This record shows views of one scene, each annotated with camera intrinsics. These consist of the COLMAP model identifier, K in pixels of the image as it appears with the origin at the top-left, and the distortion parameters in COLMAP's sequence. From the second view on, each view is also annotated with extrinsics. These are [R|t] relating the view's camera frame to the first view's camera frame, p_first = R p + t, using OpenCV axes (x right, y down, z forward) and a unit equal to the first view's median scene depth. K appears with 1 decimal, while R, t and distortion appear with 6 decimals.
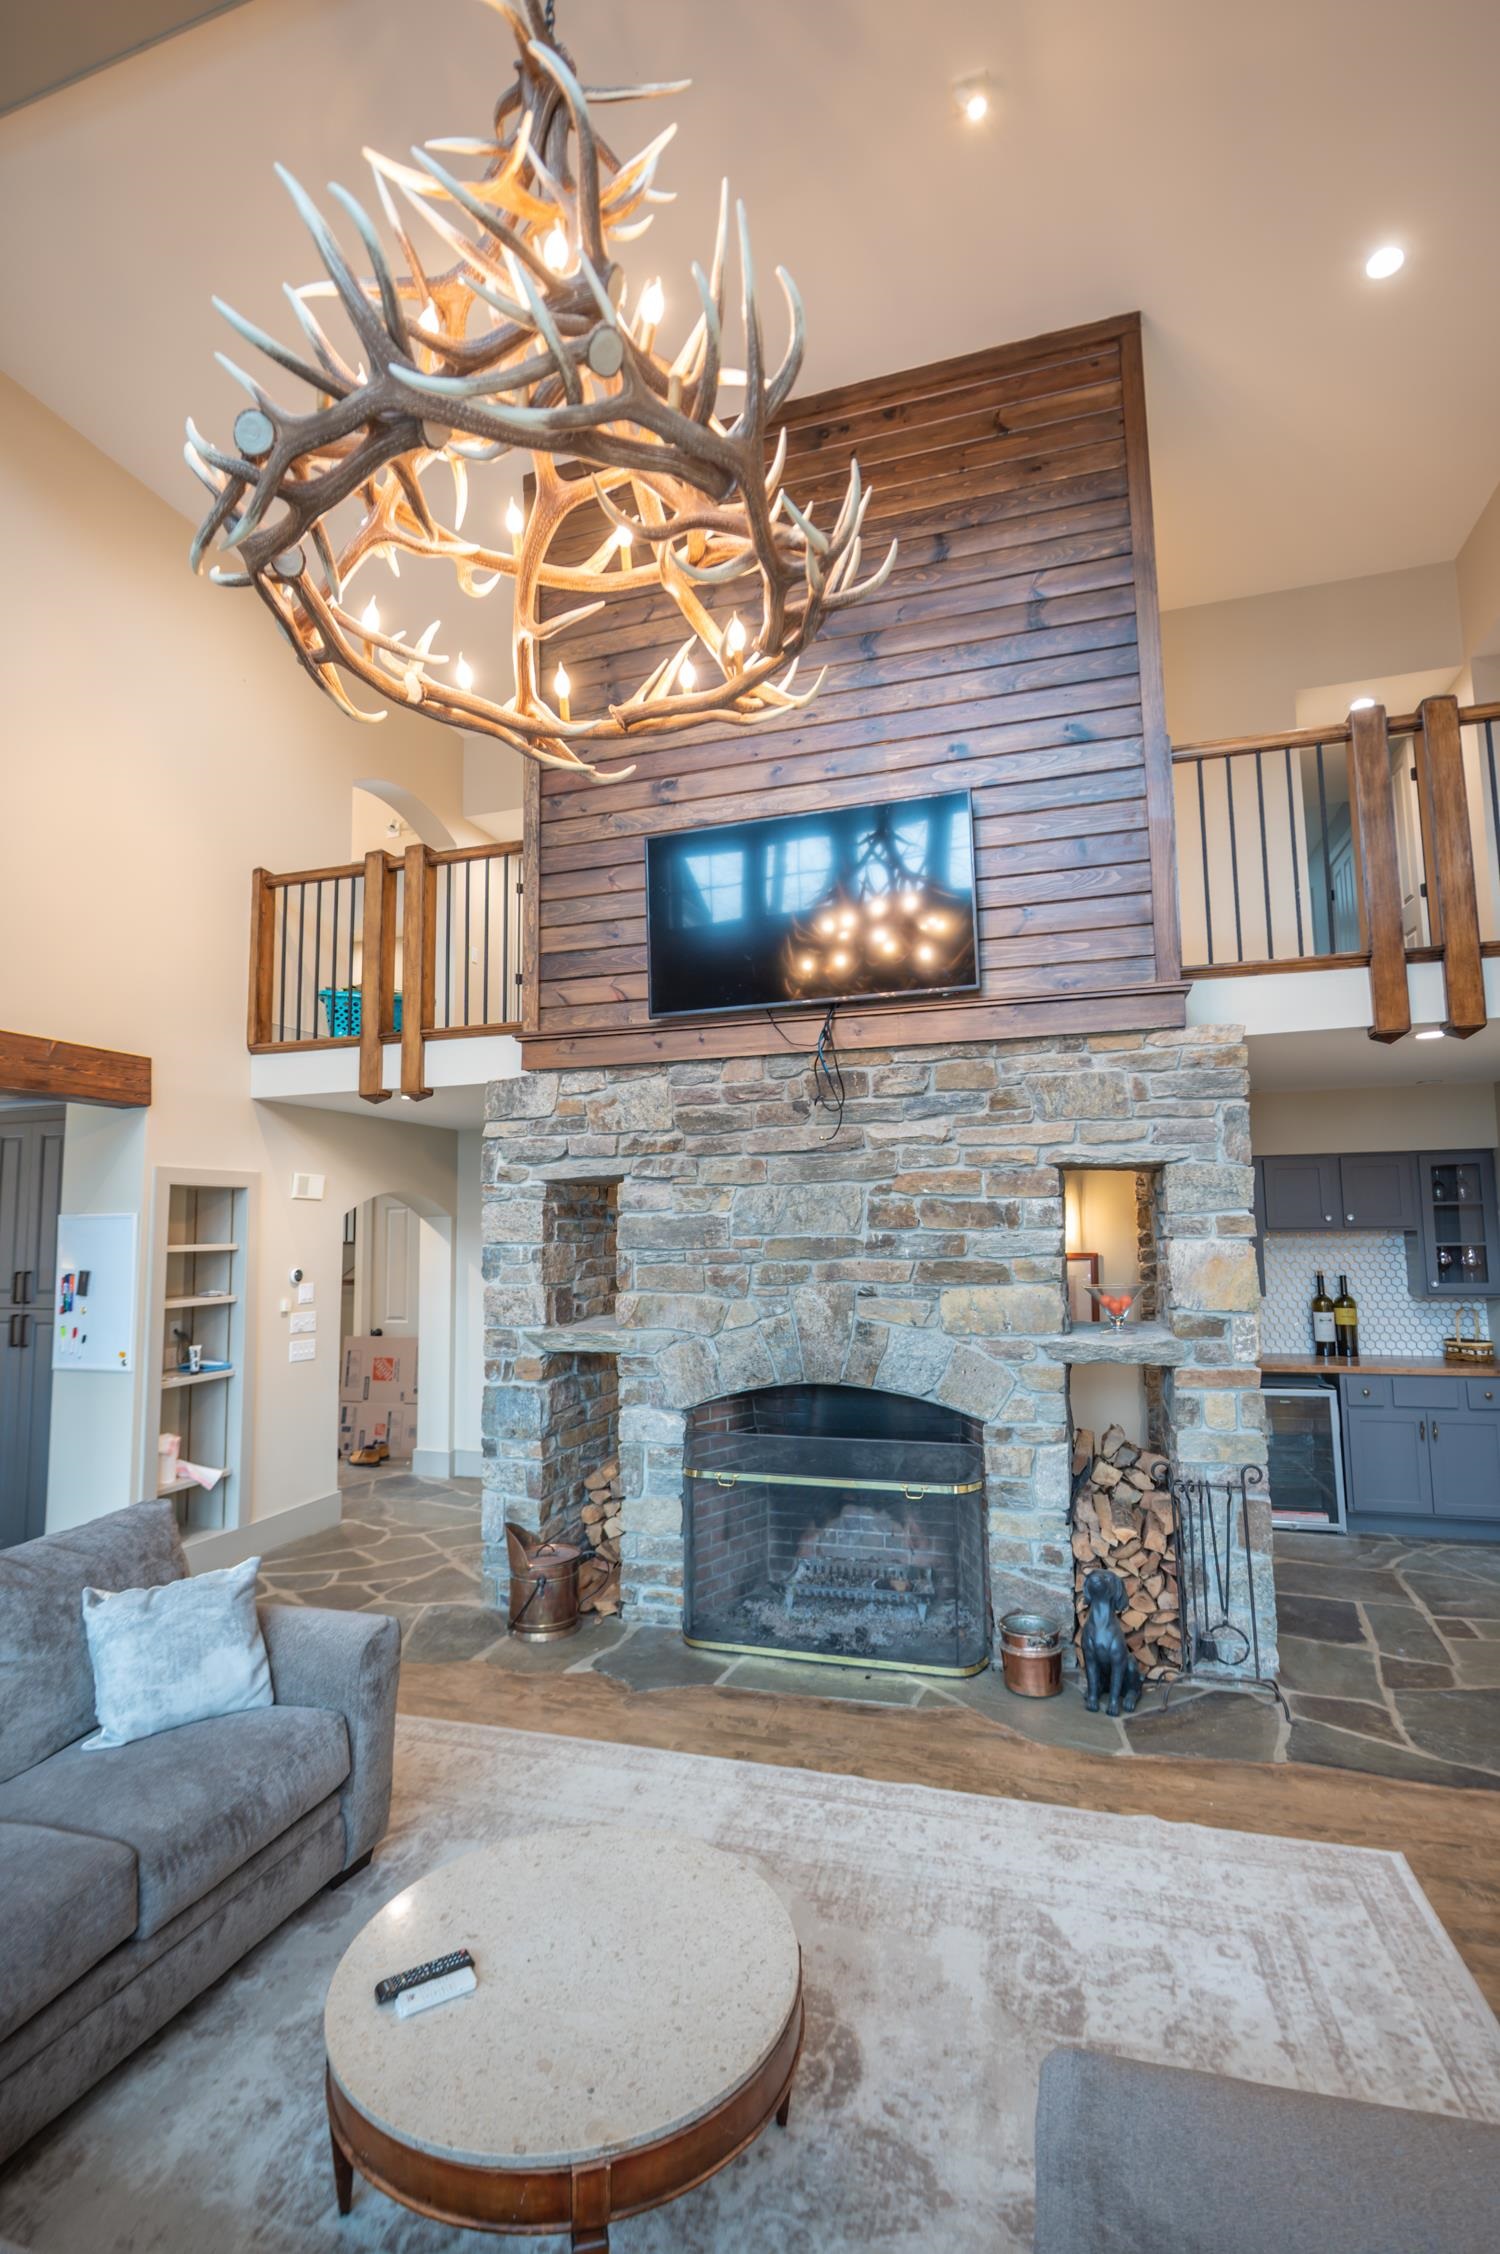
lens RADIAL K [[1032.0, 0, 750.7], [0, 1032.0, 1139.7], [0, 0, 1]] dist [-0.003656, -0.000368]
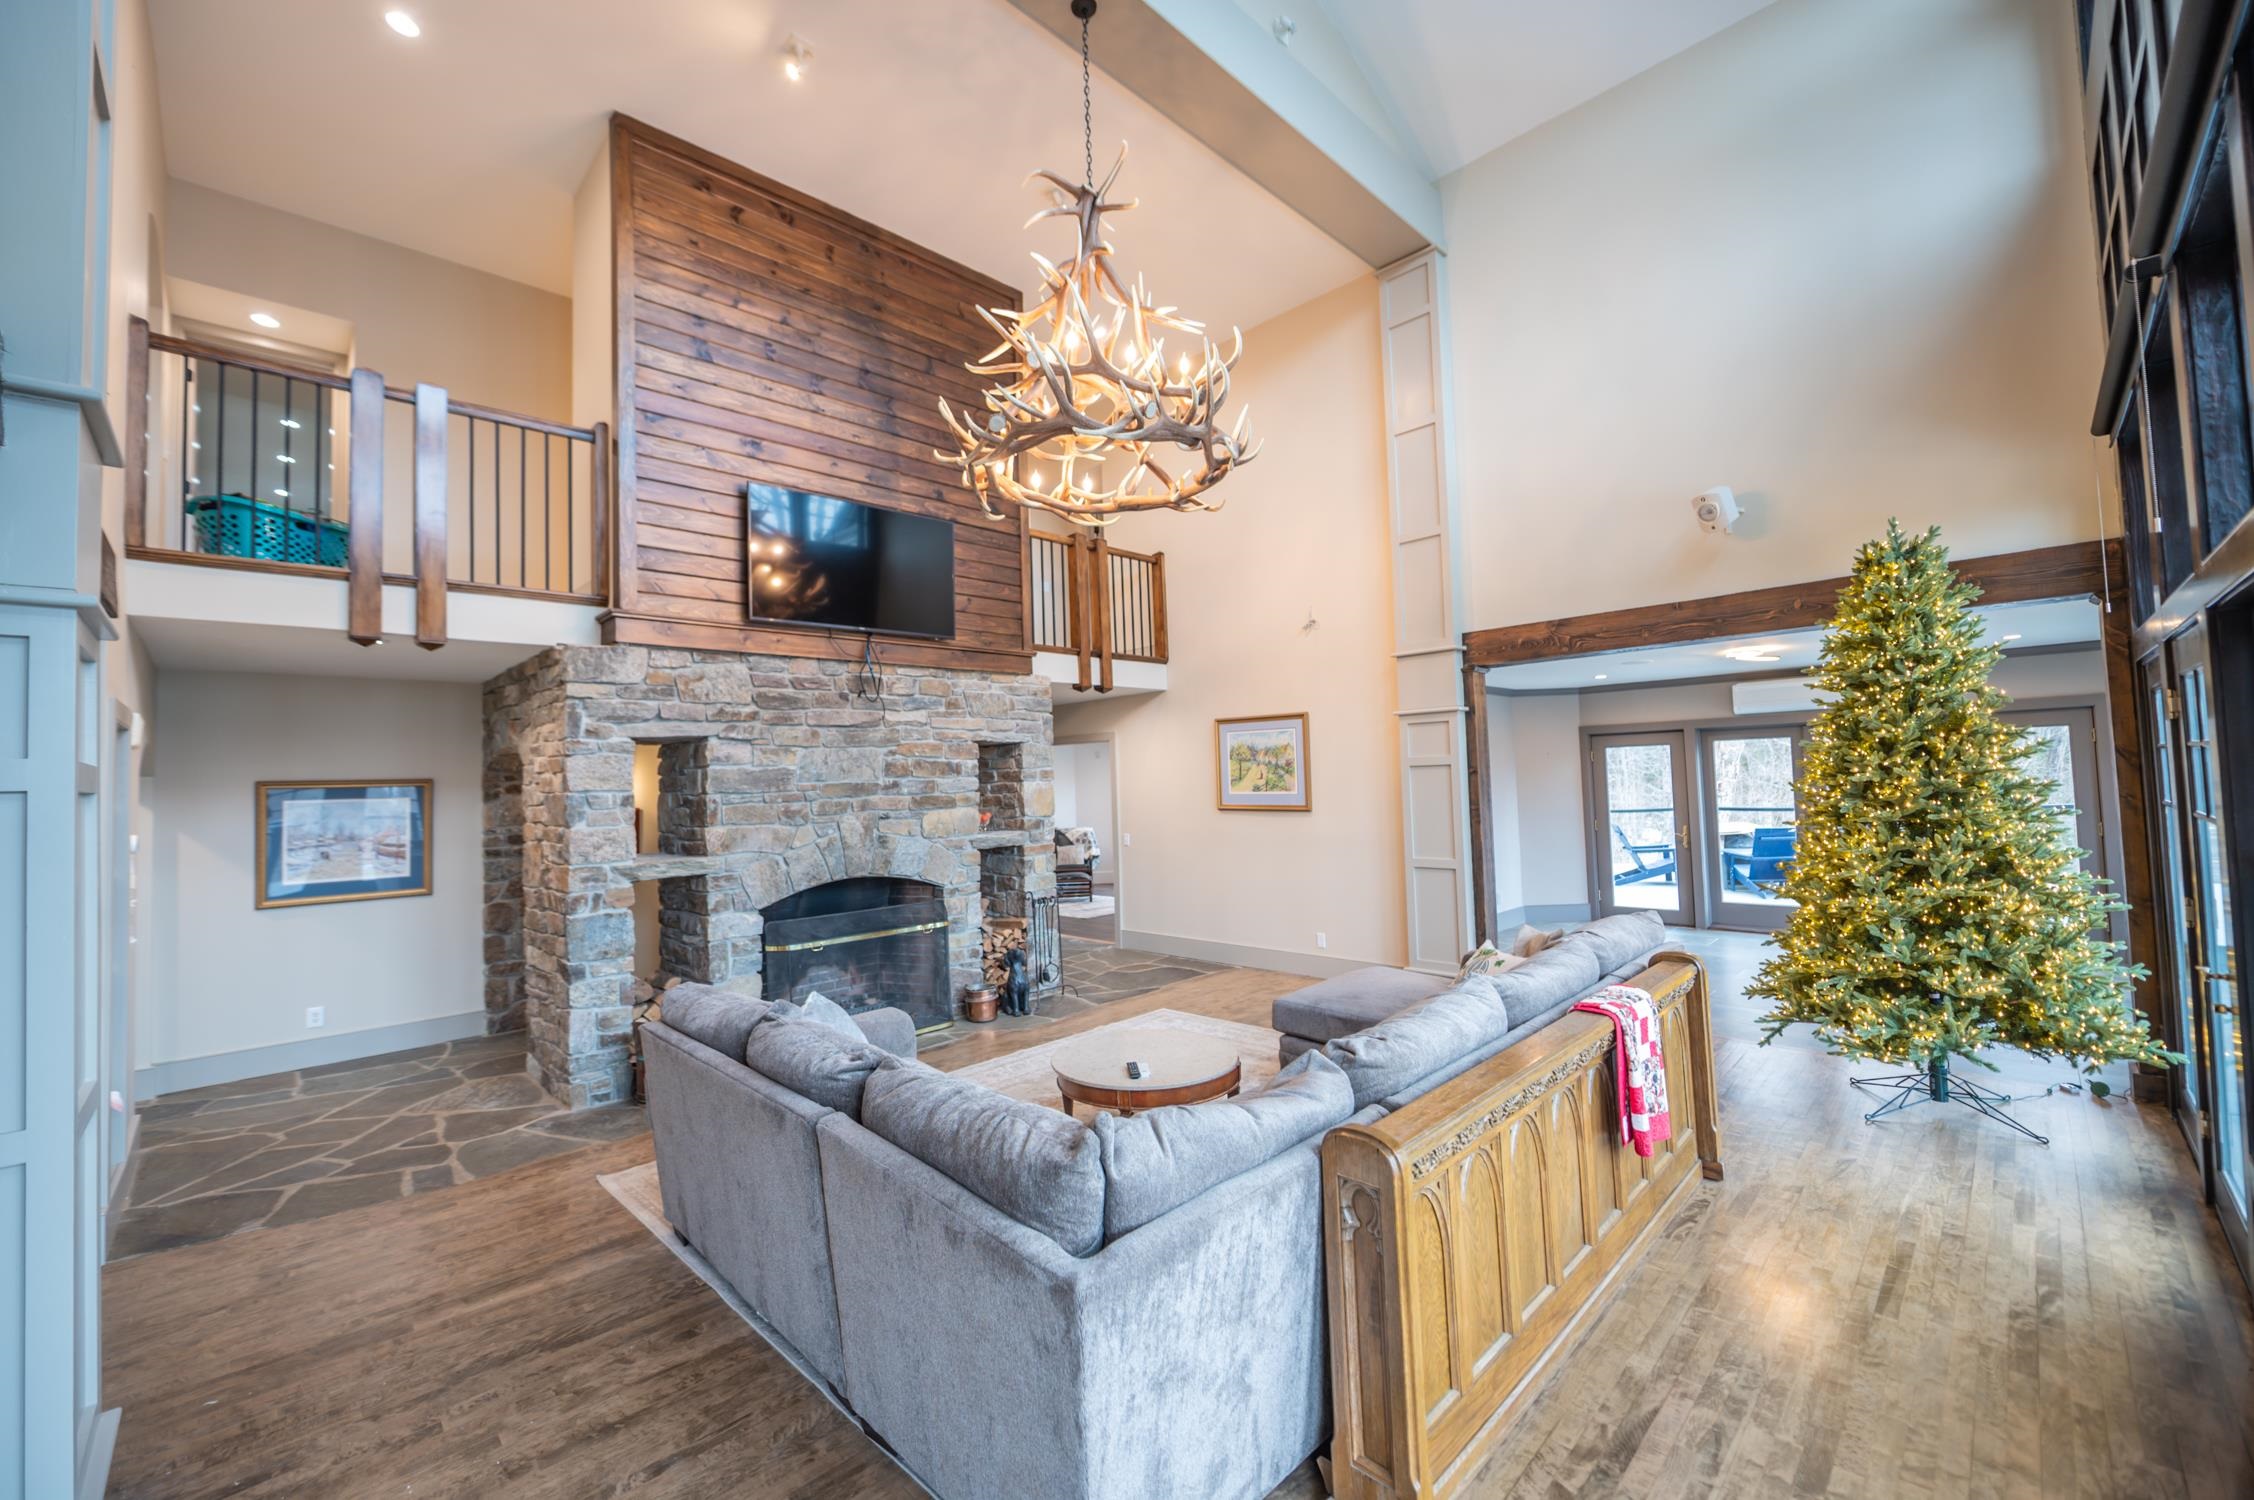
lens RADIAL K [[899.3, 0, 1121.5], [0, 899.3, 746.9], [0, 0, 1]] dist [-0.009568, 0.000386]
pose [[0.465165, 0.033504, 0.884590, -0.912748], [-0.052919, 0.998549, -0.009992, 0.033309], [-0.883641, -0.042164, 0.466263, 0.029853]]
